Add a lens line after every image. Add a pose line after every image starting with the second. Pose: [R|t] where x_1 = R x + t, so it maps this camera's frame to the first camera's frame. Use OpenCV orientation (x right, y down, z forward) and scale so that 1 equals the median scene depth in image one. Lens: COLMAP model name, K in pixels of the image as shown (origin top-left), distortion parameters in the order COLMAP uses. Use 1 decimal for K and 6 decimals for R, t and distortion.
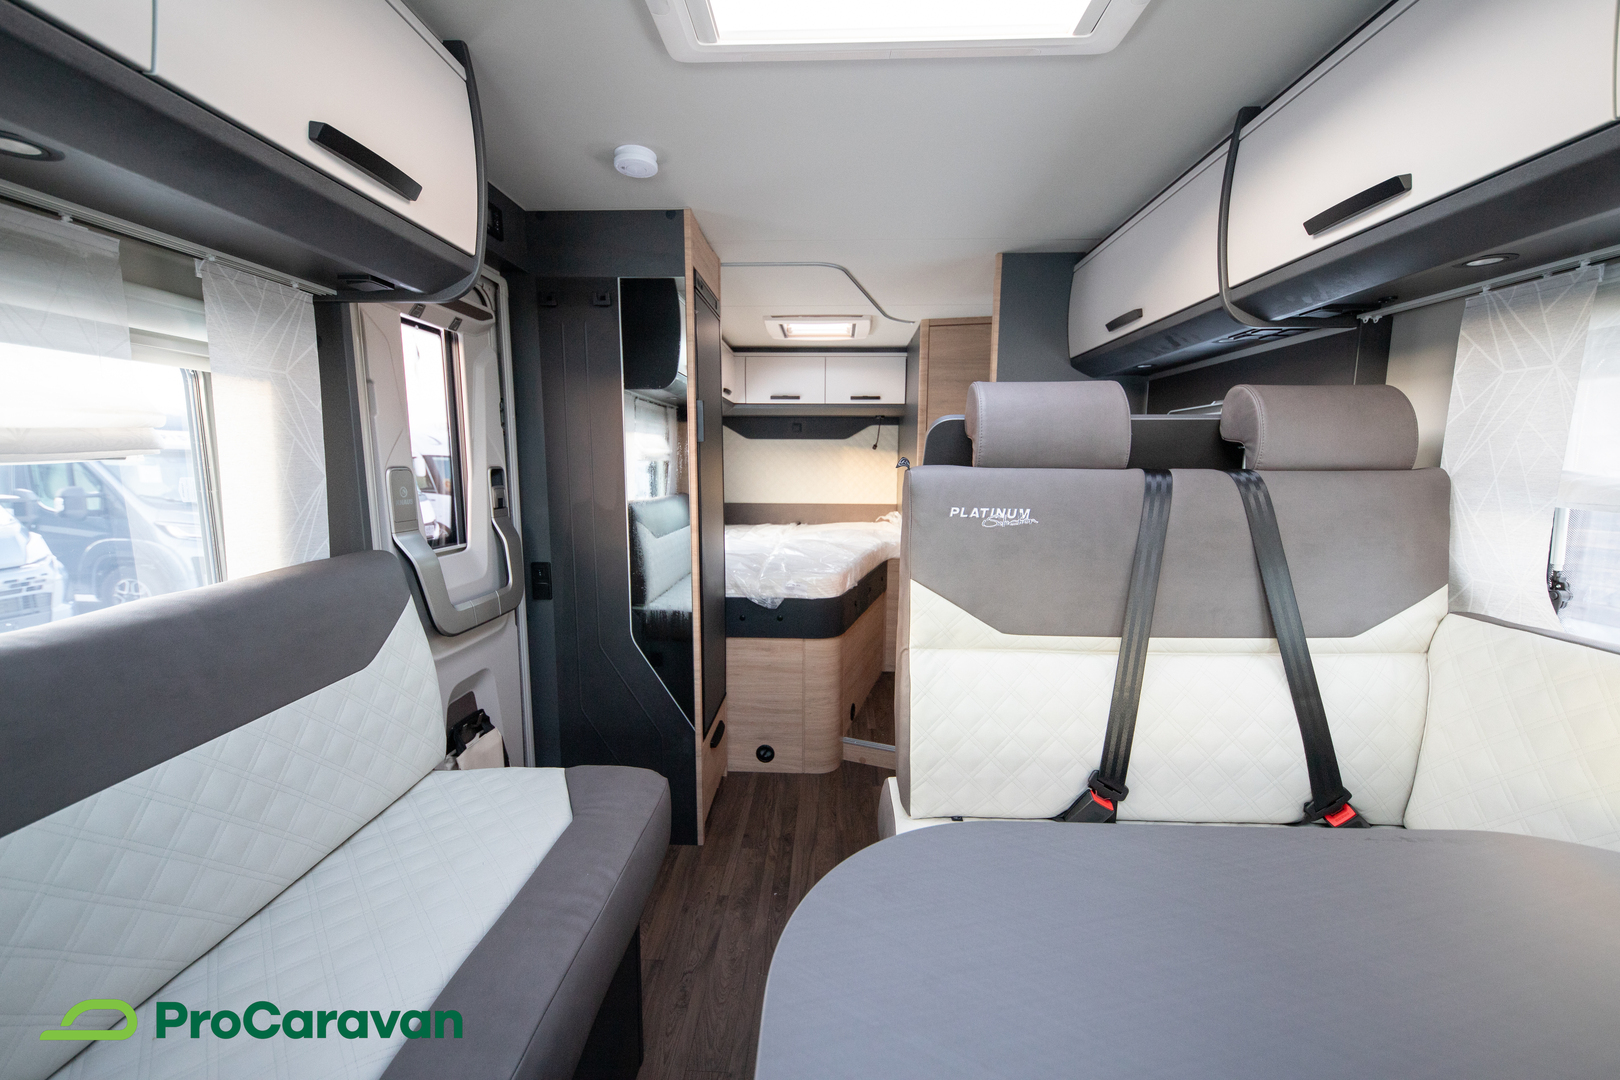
lens RADIAL K [[629.7, 0, 808.9], [0, 629.7, 541.3], [0, 0, 1]] dist [0.000263, -0.000204]
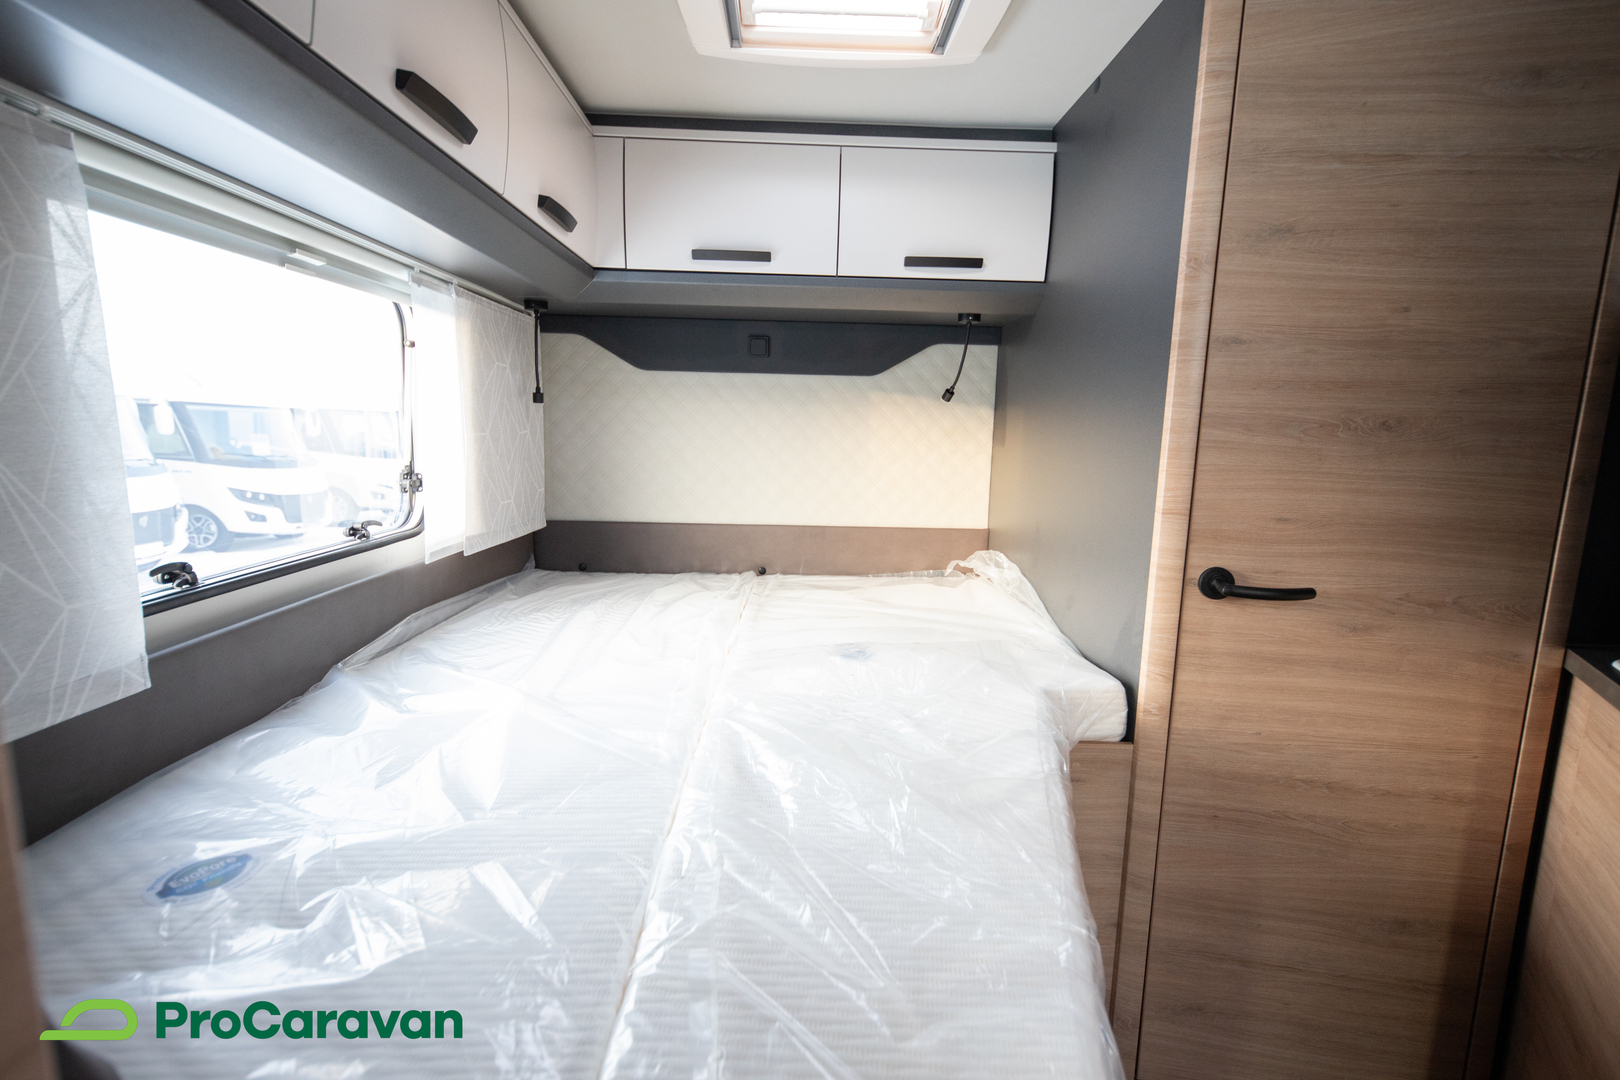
lens RADIAL K [[811.9, 0, 813.7], [0, 811.9, 551.8], [0, 0, 1]] dist [0.010259, -0.001050]
pose [[0.997989, 0.009434, 0.062674, -0.017277], [-0.011359, 0.999472, 0.030430, -0.065785], [-0.062354, -0.031081, 0.997570, 0.499357]]
